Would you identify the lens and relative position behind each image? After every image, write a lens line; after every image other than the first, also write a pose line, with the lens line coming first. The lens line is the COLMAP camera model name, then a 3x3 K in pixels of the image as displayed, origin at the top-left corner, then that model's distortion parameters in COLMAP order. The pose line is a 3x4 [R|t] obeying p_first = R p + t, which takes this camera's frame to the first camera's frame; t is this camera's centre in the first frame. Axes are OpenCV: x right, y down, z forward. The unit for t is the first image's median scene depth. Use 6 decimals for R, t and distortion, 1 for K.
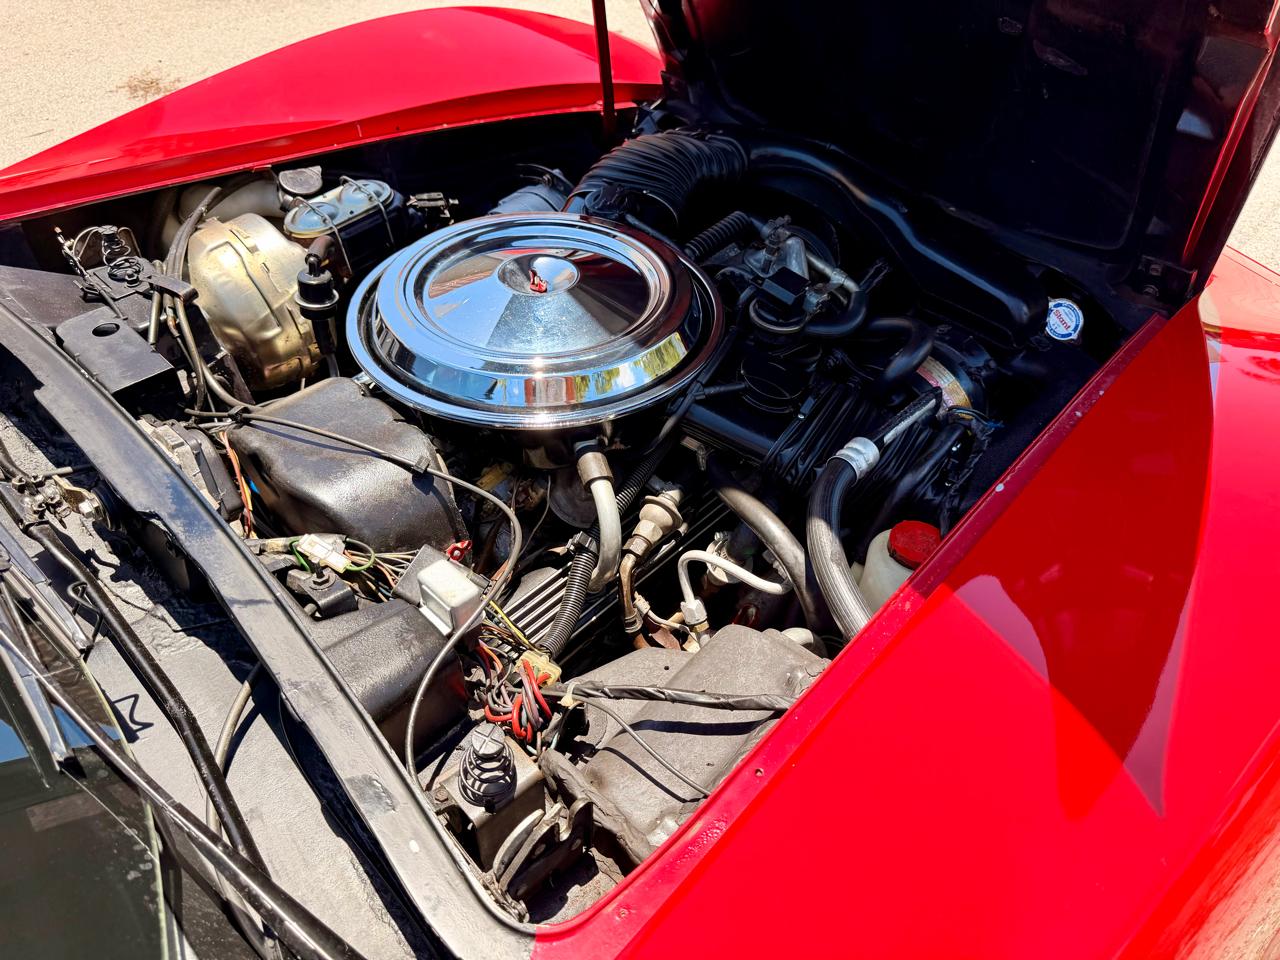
lens RADIAL K [[906.4, 0, 636.3], [0, 906.4, 472.0], [0, 0, 1]] dist [0.018129, -0.023582]
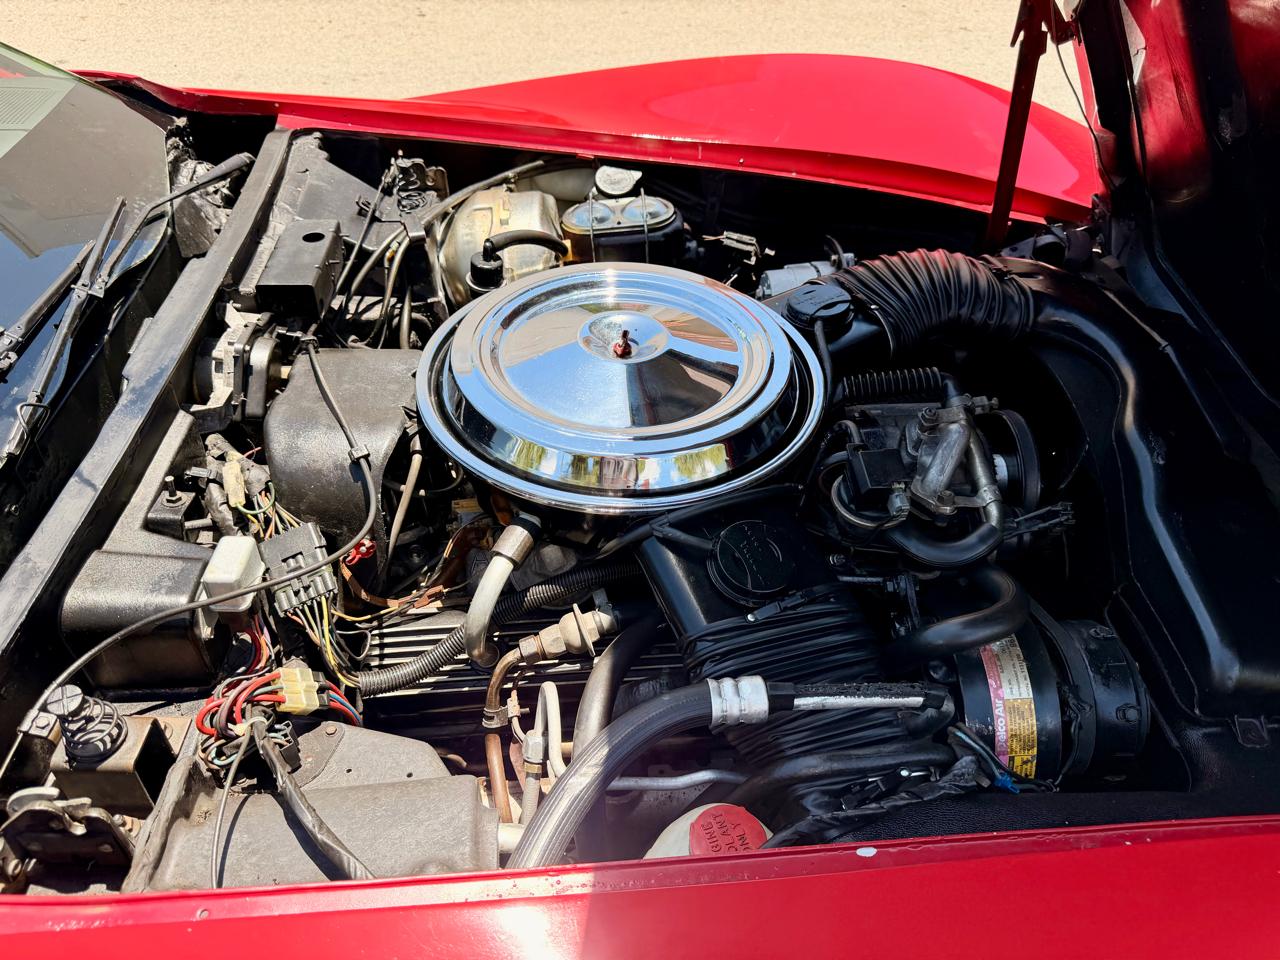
lens RADIAL K [[906.4, 0, 640.7], [0, 906.4, 490.6], [0, 0, 1]] dist [0.018129, -0.023582]
pose [[0.742151, 0.456559, -0.490679, 0.327406], [-0.464905, 0.878017, 0.113795, -0.149783], [0.482779, 0.143666, 0.863878, 0.189161]]
